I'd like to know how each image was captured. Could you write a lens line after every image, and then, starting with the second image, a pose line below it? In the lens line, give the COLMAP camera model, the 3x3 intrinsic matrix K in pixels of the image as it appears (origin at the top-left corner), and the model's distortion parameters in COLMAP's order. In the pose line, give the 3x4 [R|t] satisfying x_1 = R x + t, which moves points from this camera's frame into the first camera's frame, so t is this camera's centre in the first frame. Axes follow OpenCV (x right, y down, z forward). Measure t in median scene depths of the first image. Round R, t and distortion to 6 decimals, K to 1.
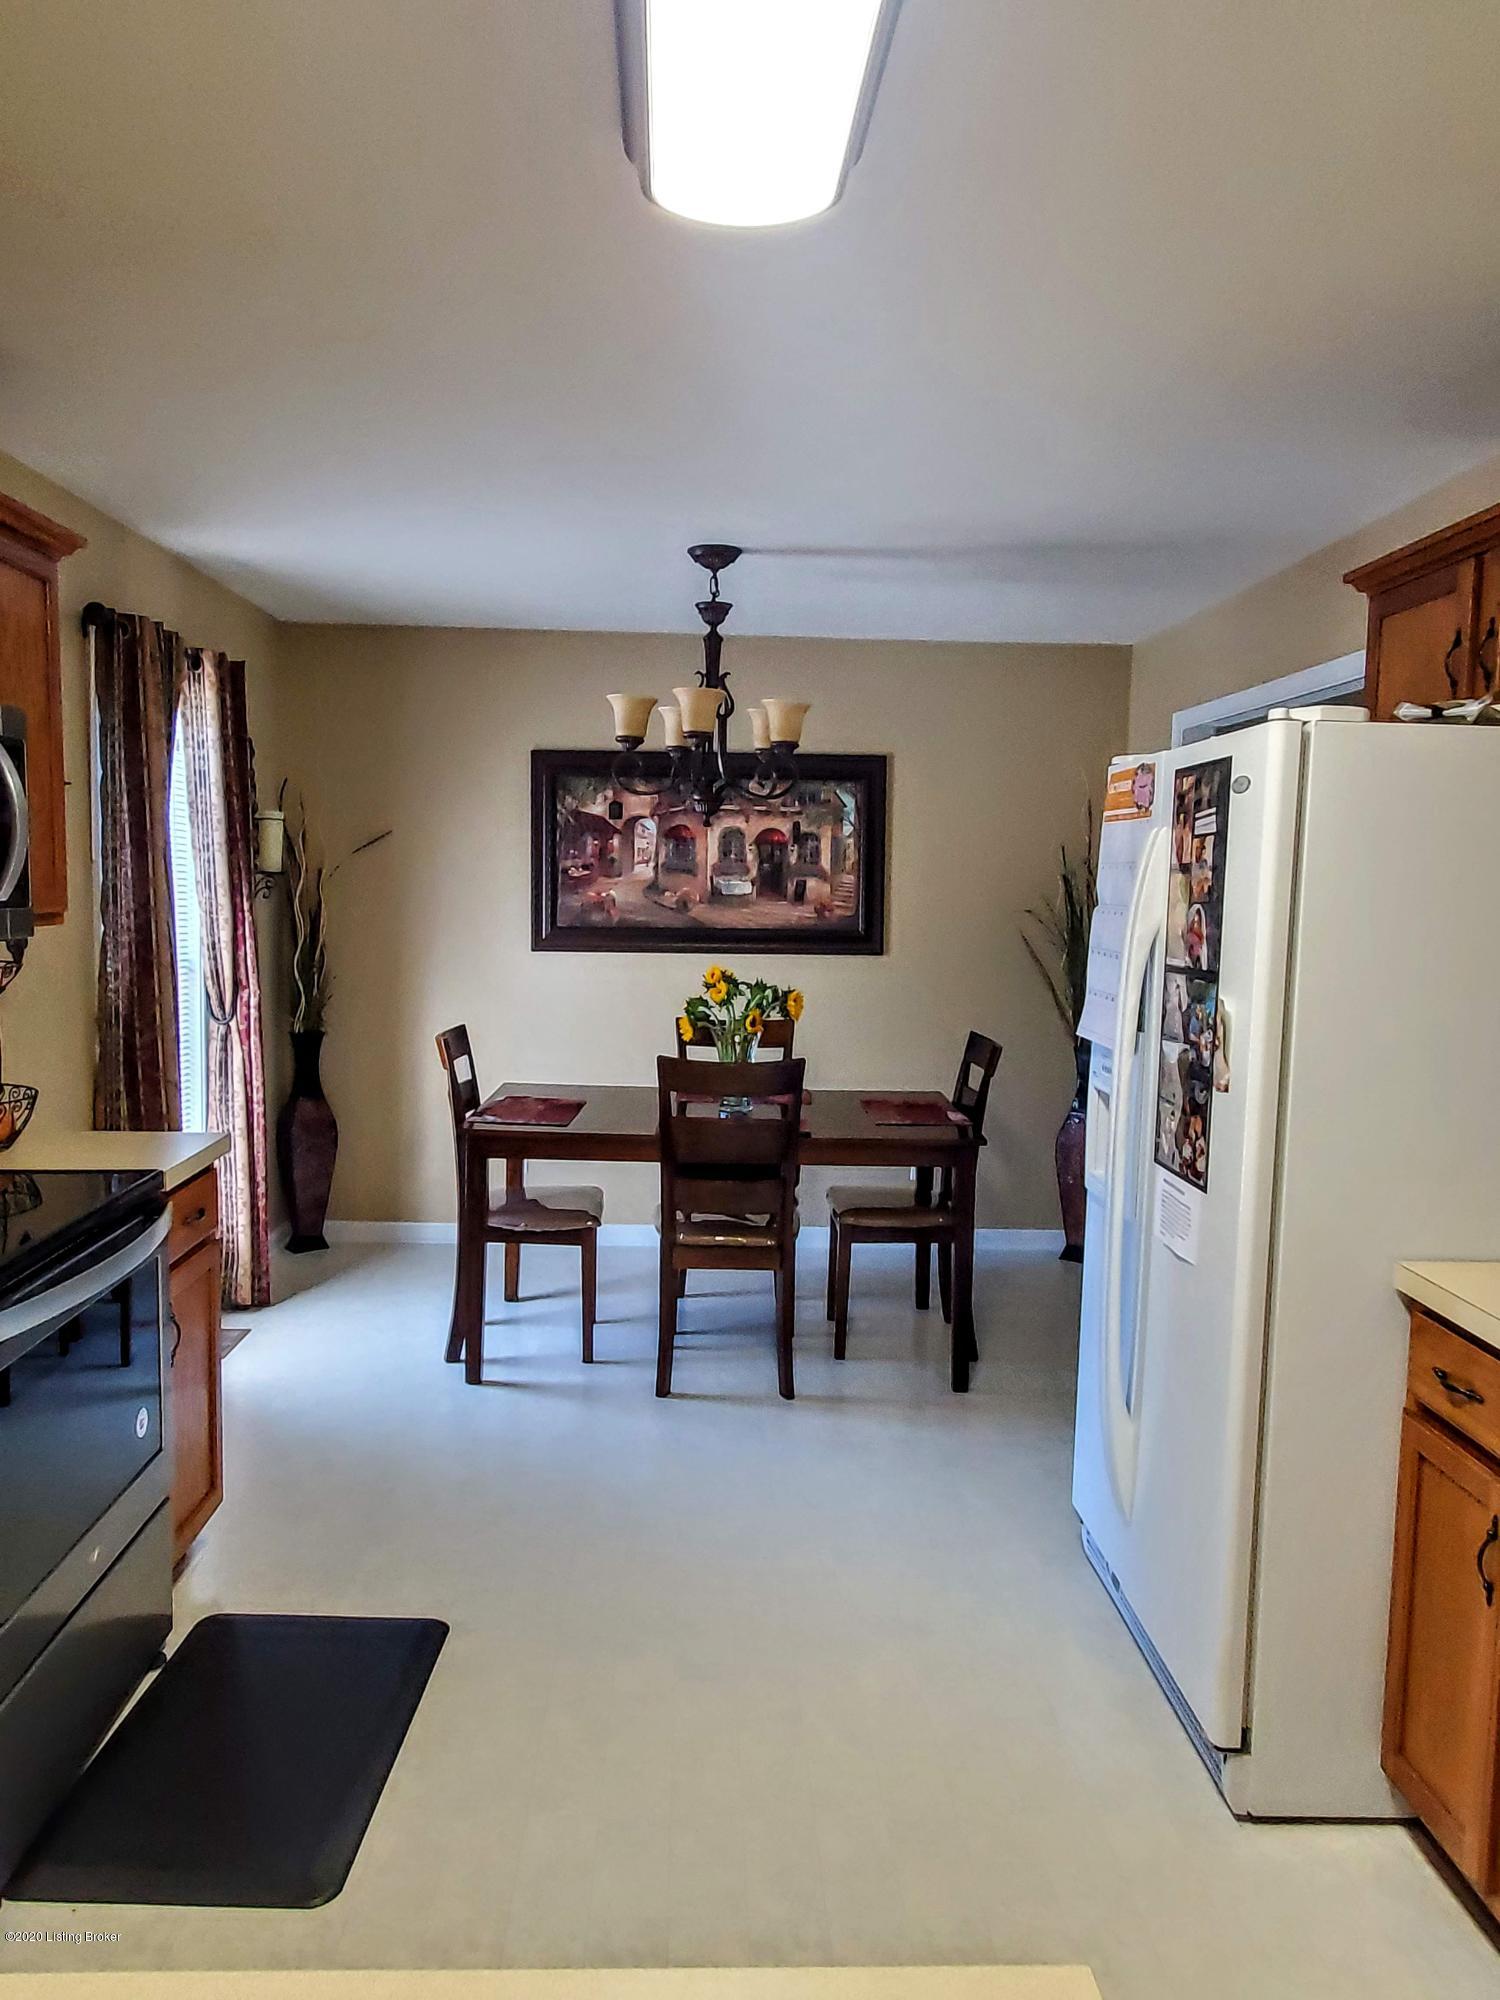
lens RADIAL K [[1400.8, 0, 750.0], [0, 1400.8, 1000.0], [0, 0, 1]] dist [0.026033, 0.000702]
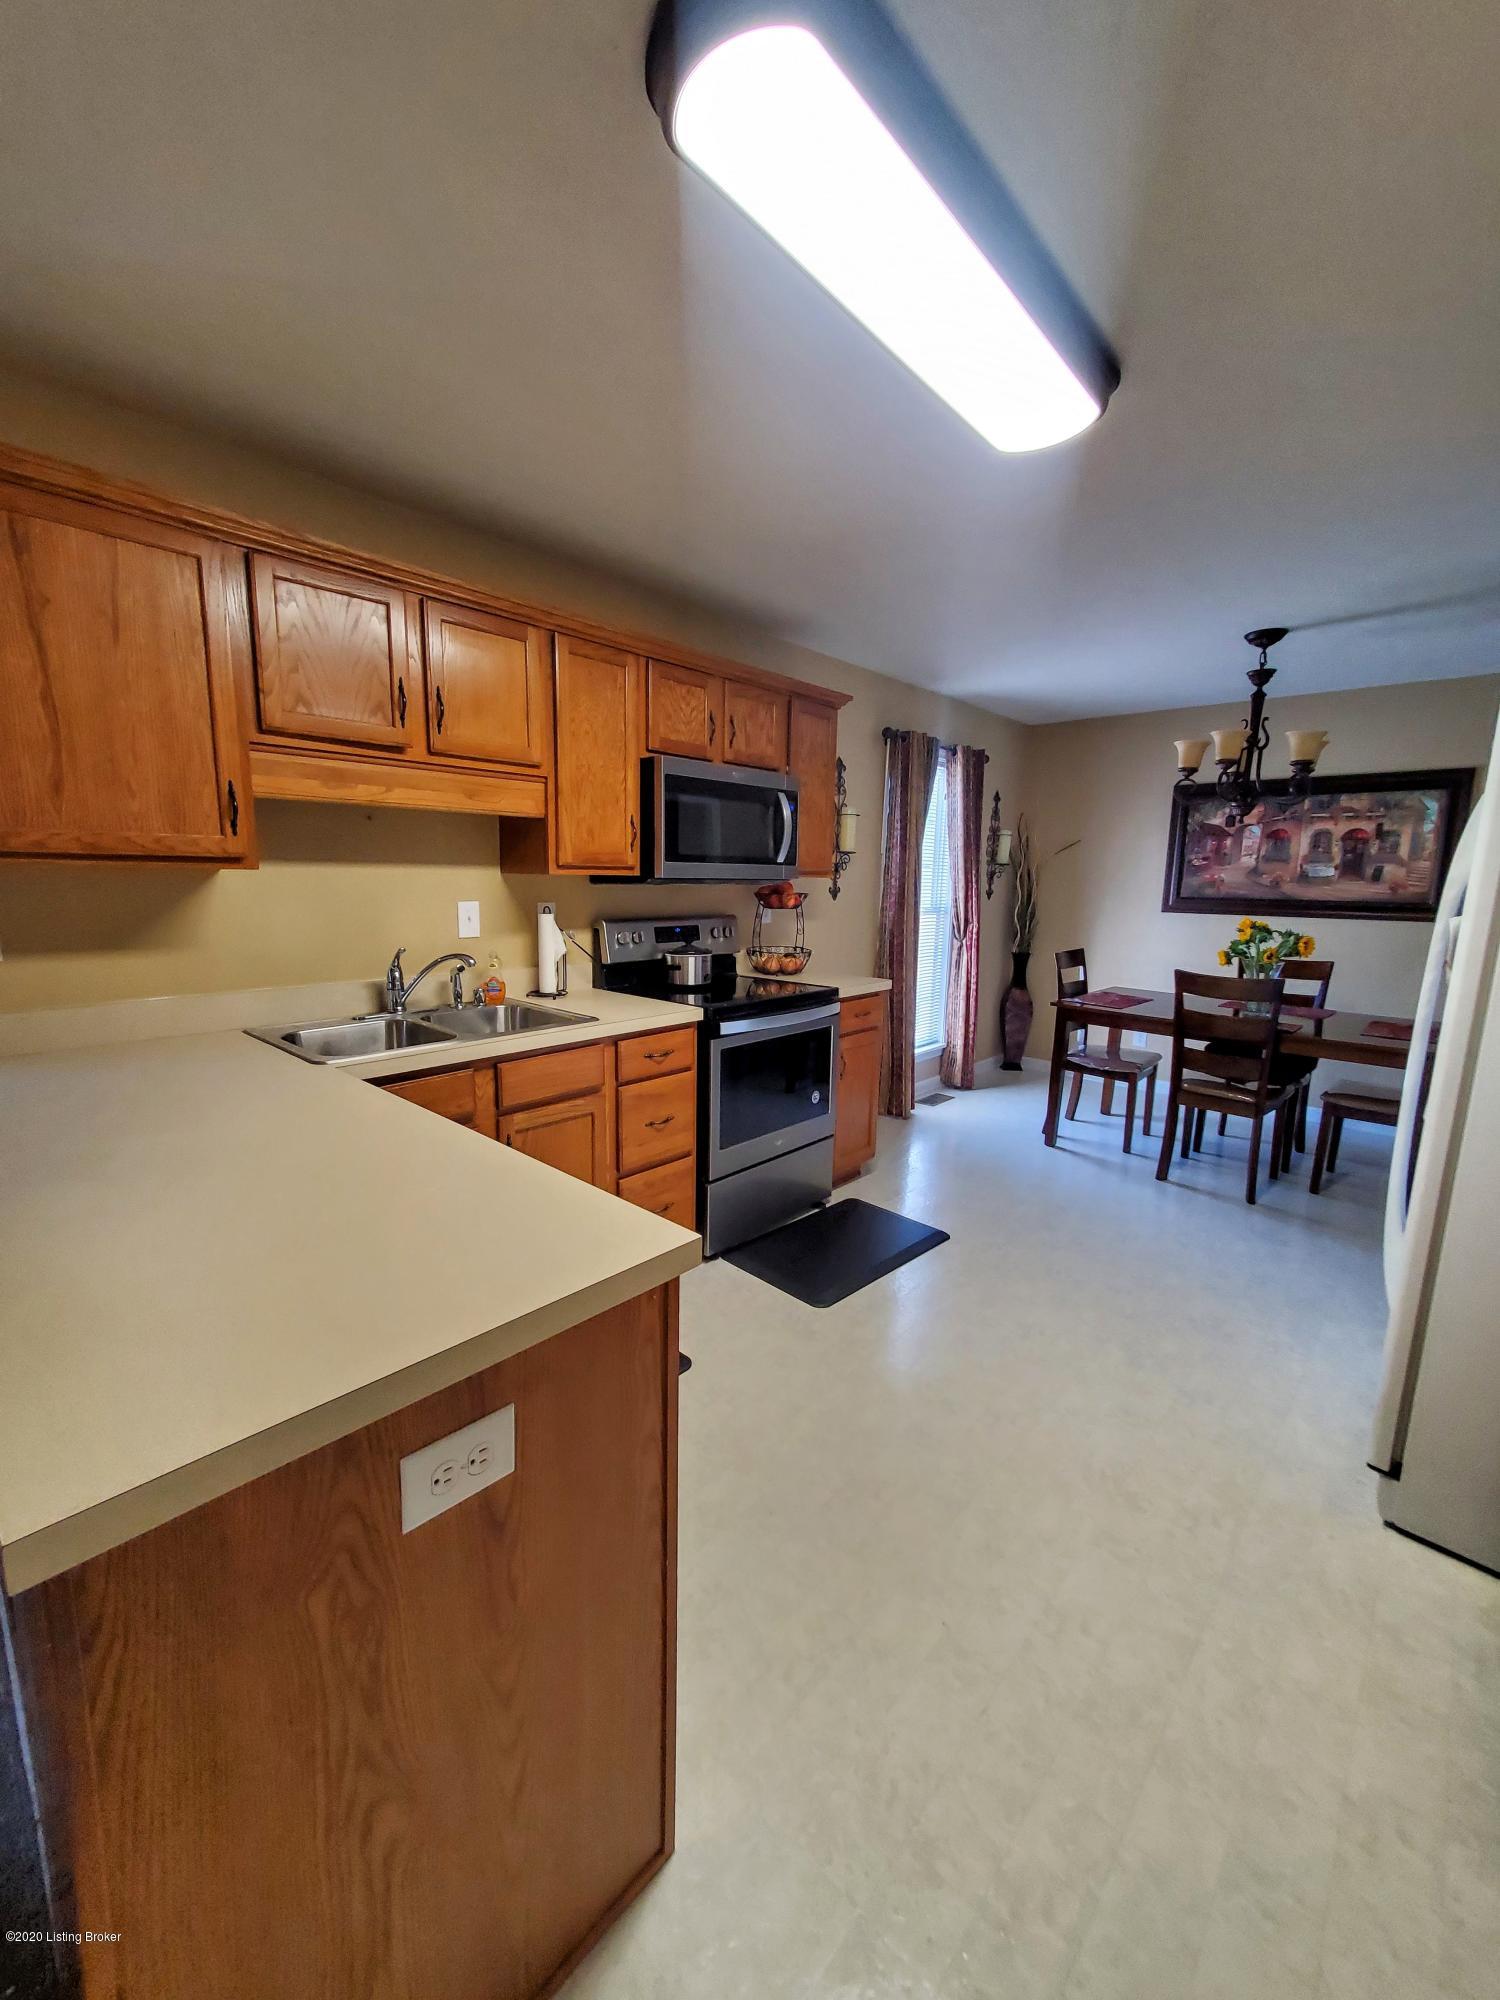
lens RADIAL K [[779.3, 0, 750.0], [0, 779.3, 1000.0], [0, 0, 1]] dist [-0.001647, -0.000328]
pose [[0.720426, 0.104650, -0.685591, 0.151017], [-0.062432, 0.994322, 0.086172, 0.021531], [0.690716, -0.019277, 0.722869, 0.020536]]
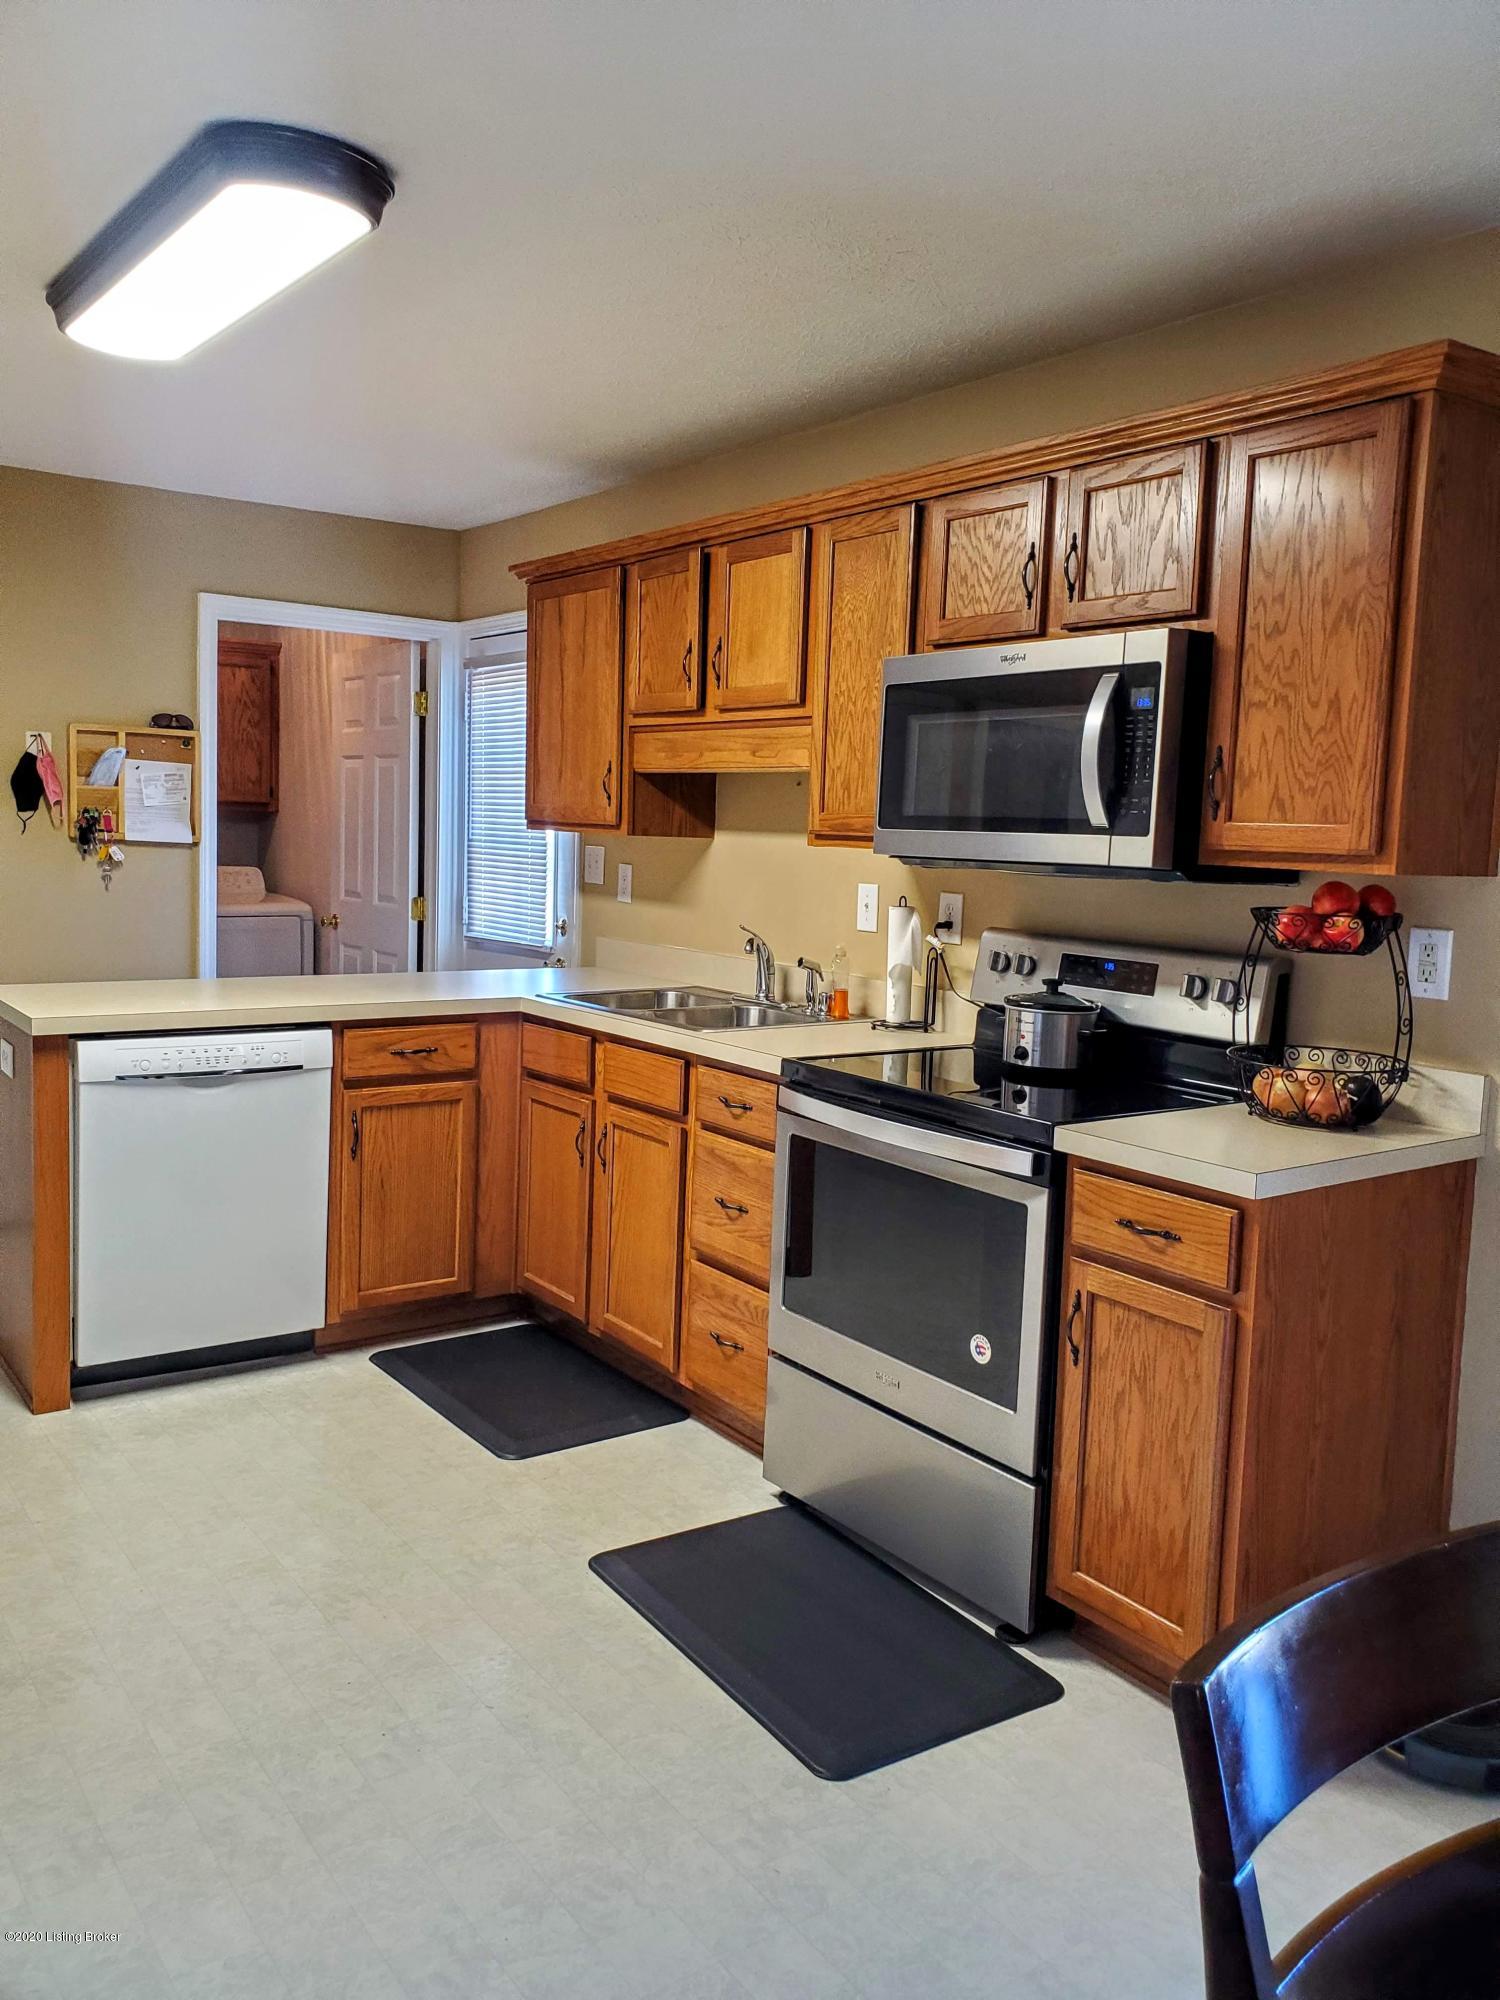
lens RADIAL K [[1515.6, 0, 750.0], [0, 1515.6, 1000.0], [0, 0, 1]] dist [0.058908, -0.000100]
pose [[-0.815741, 0.002138, -0.578413, 0.146305], [-0.113558, 0.979940, 0.163774, -0.043454], [0.567161, 0.199280, -0.799135, 0.790037]]
